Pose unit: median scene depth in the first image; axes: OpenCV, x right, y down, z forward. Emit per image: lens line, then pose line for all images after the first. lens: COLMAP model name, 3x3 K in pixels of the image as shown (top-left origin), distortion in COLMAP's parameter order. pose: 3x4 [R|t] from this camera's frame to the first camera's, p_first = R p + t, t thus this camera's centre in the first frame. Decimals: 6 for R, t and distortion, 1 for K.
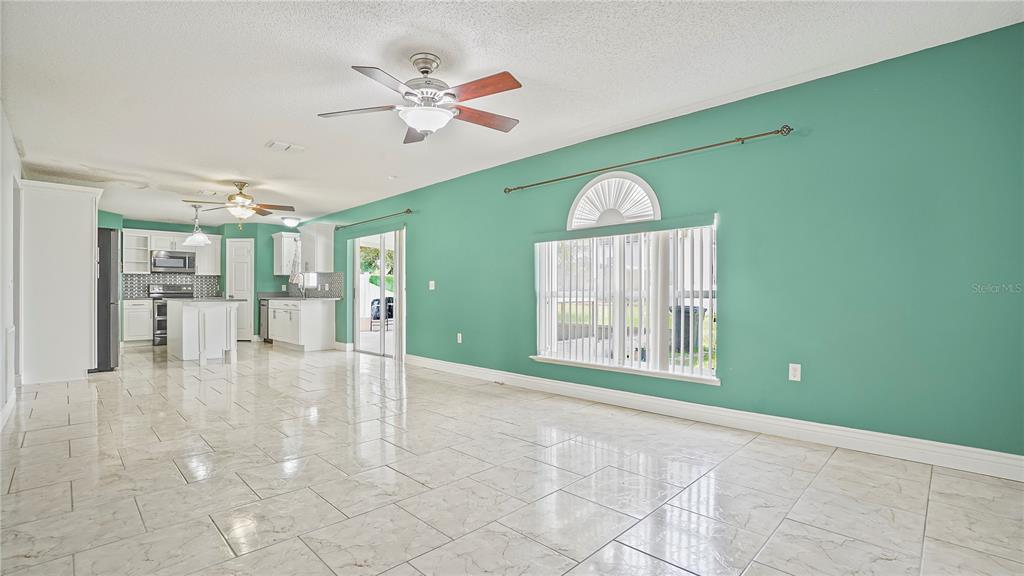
lens RADIAL K [[460.2, 0, 504.3], [0, 460.2, 287.2], [0, 0, 1]] dist [-0.037869, 0.002134]
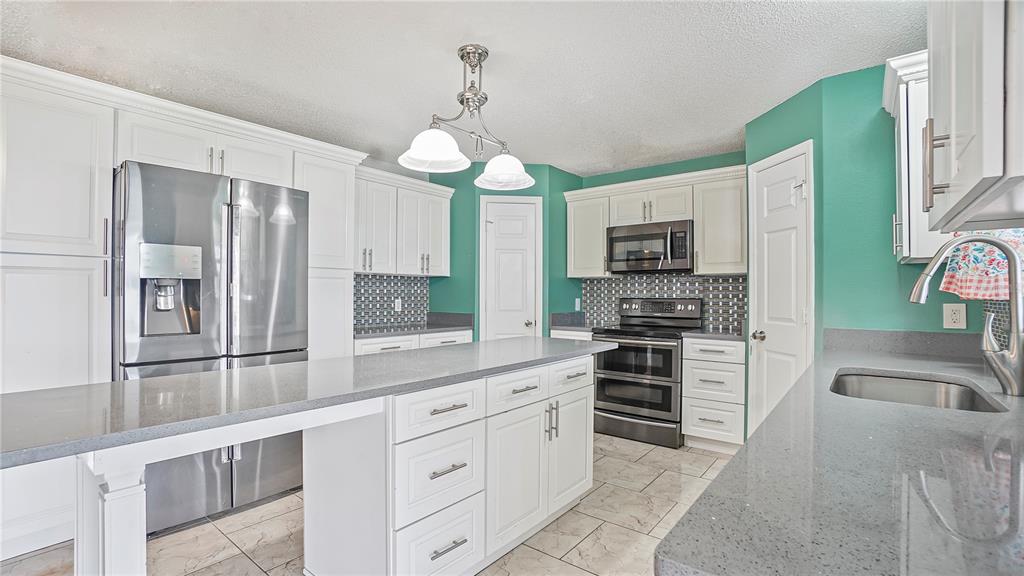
lens RADIAL K [[460.2, 0, 513.6], [0, 460.2, 289.2], [0, 0, 1]] dist [-0.037869, 0.002134]
pose [[0.129200, -0.006050, -0.991600, -0.298988], [0.007715, 0.999957, -0.005096, -0.013657], [0.991589, -0.006992, 0.129241, 0.786118]]
